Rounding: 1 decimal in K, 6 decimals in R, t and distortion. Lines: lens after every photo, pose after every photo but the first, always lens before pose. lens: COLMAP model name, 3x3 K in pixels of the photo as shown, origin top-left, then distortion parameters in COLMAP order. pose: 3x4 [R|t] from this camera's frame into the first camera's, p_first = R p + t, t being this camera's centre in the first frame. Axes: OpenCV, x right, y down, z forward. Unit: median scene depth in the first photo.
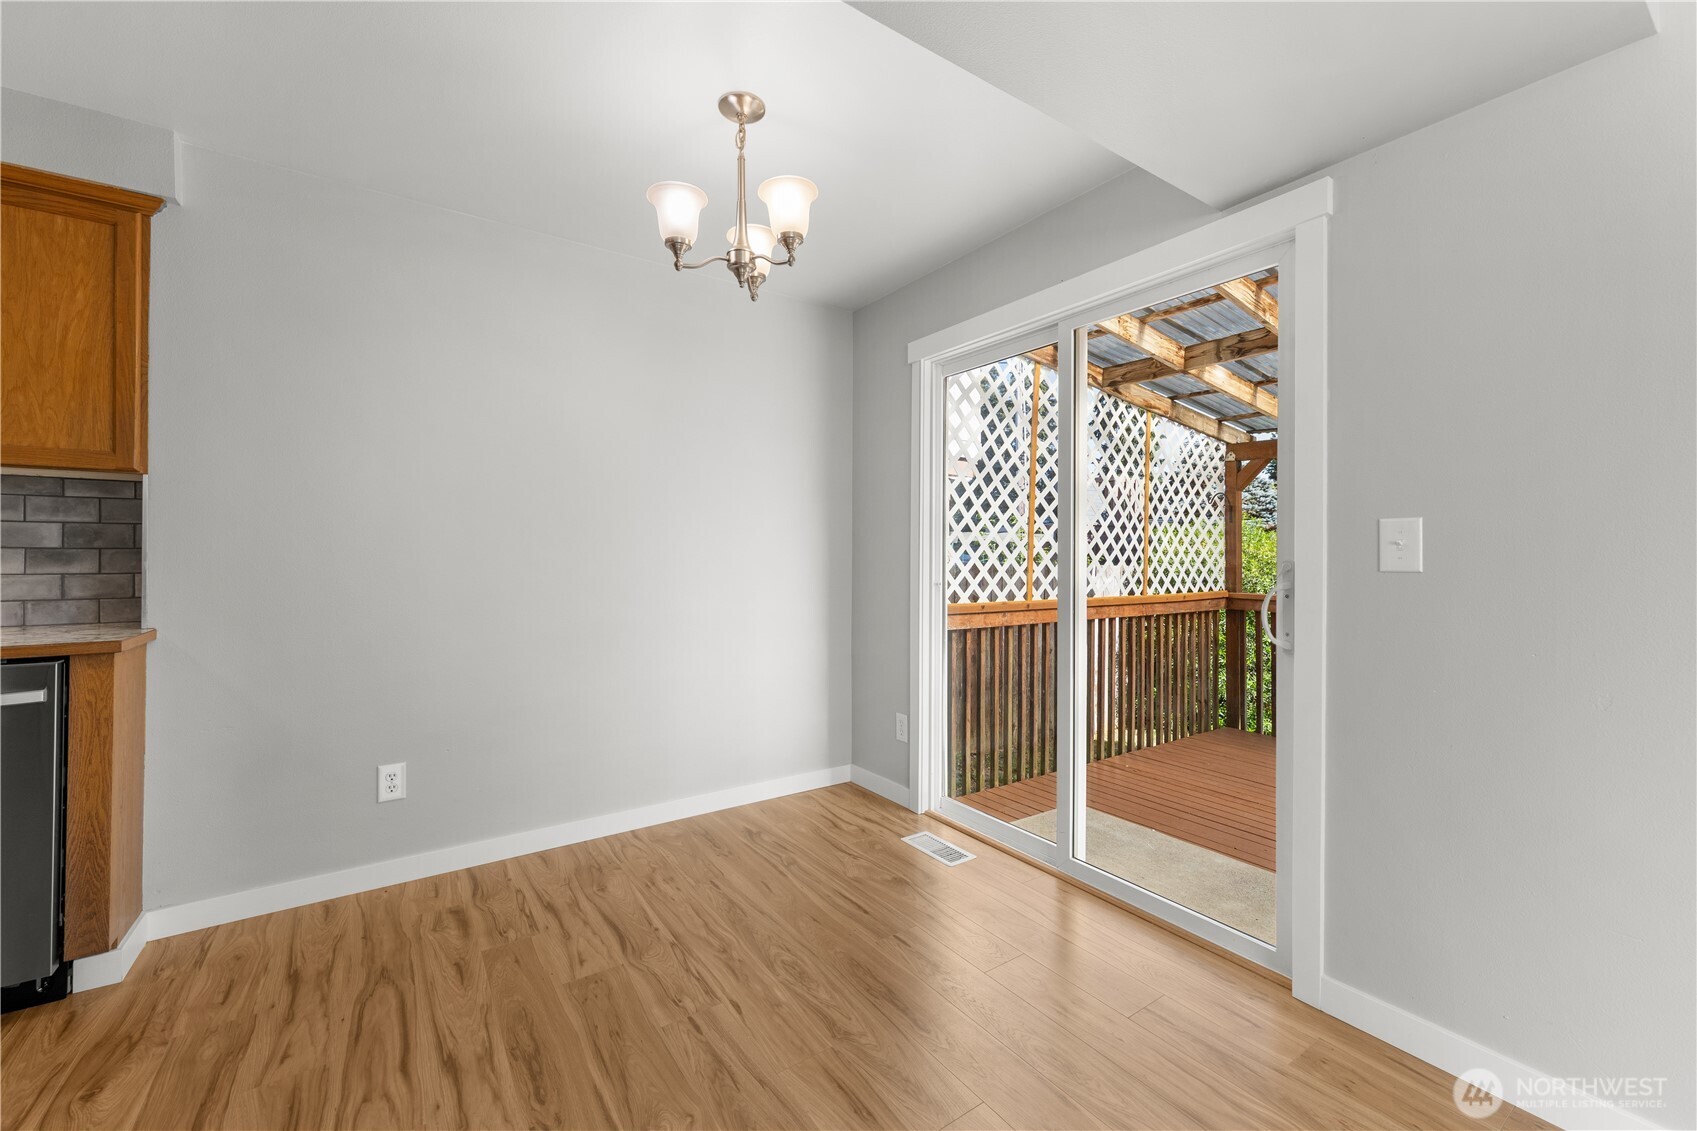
lens RADIAL K [[678.1, 0, 846.1], [0, 678.1, 553.3], [0, 0, 1]] dist [0.003676, -0.000575]
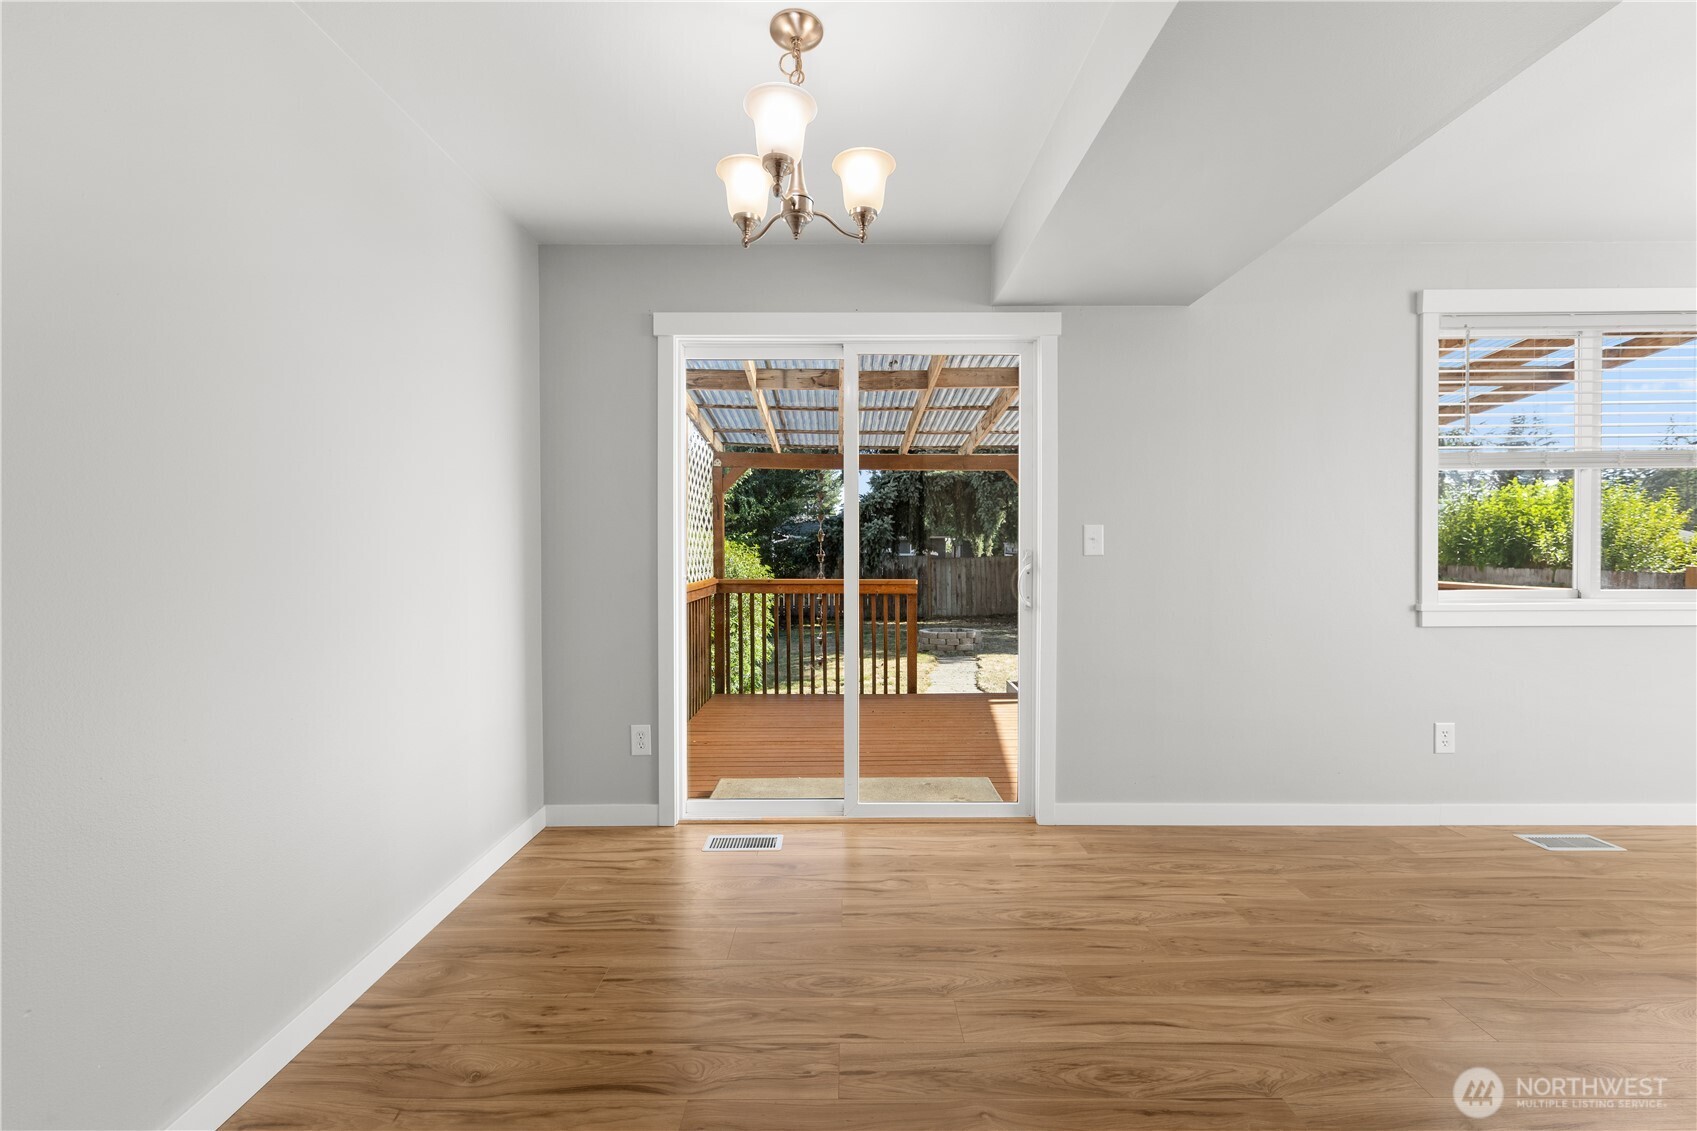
lens RADIAL K [[678.1, 0, 855.0], [0, 678.1, 561.8], [0, 0, 1]] dist [0.003676, -0.000575]
pose [[0.569110, -0.021323, 0.821985, -0.558115], [0.002130, 0.999699, 0.024458, -0.001029], [-0.822259, -0.012169, 0.568984, 0.294760]]
